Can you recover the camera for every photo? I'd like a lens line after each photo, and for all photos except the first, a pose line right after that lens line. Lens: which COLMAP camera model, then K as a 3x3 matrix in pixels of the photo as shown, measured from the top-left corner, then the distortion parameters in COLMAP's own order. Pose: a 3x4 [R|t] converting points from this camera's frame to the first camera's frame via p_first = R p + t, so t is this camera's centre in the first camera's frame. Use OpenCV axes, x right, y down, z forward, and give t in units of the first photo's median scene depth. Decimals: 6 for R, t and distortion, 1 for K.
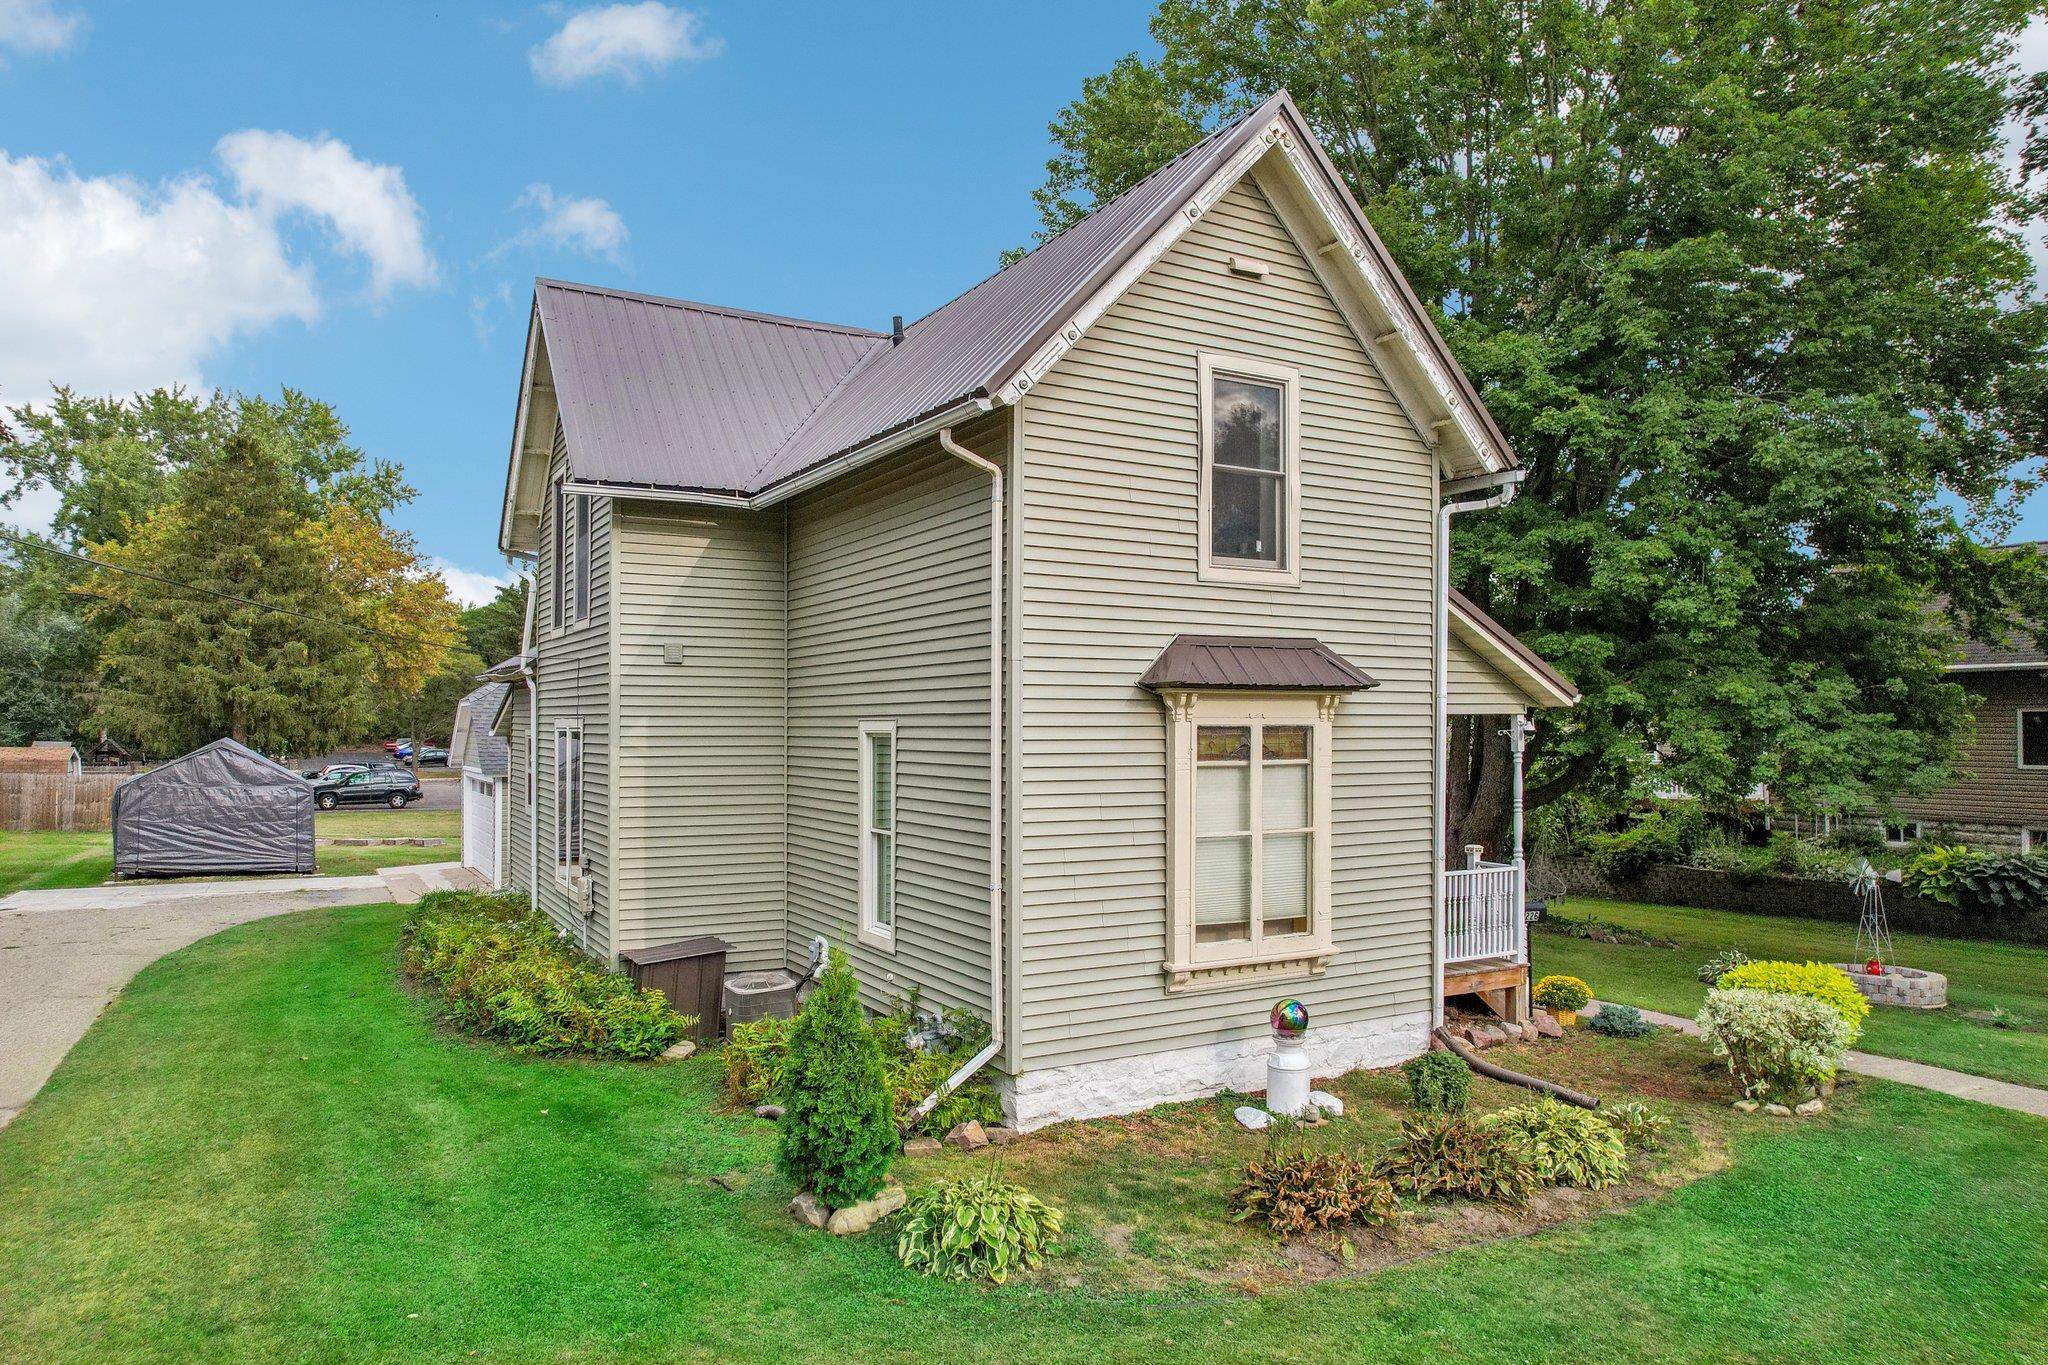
lens RADIAL K [[1282.6, 0, 1021.6], [0, 1282.6, 739.1], [0, 0, 1]] dist [0.001405, 0.001802]
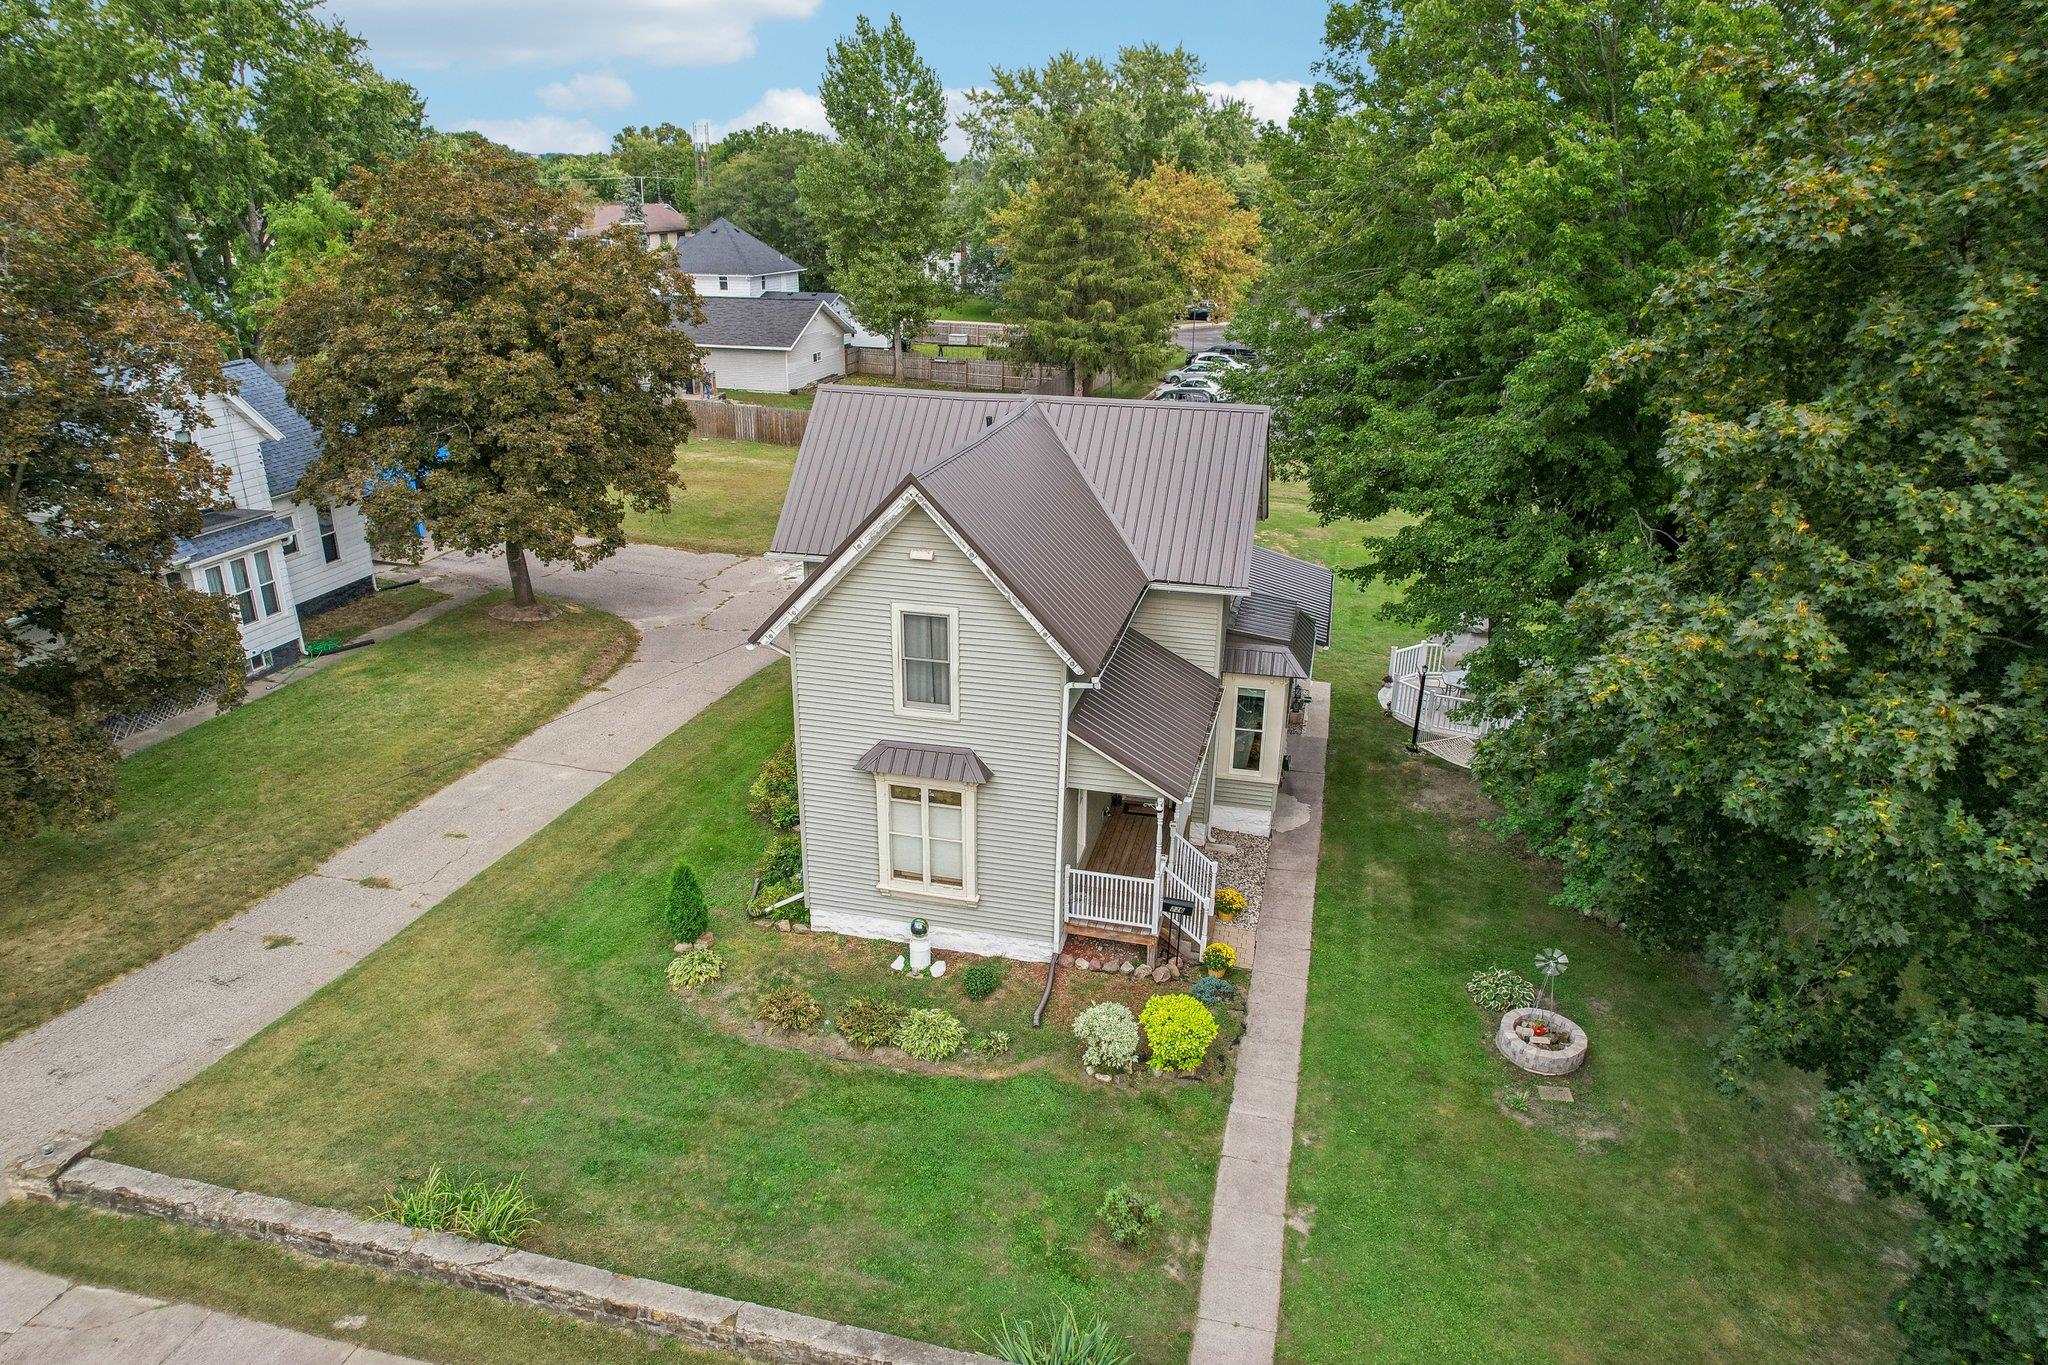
lens RADIAL K [[1342.8, 0, 1024.0], [0, 1342.8, 682.5], [0, 0, 1]] dist [-0.001183, 0.000009]
pose [[0.723436, 0.256696, -0.640895, 1.534251], [-0.023916, 0.937069, 0.348325, -0.859396], [0.689977, -0.236664, 0.684049, -0.245496]]
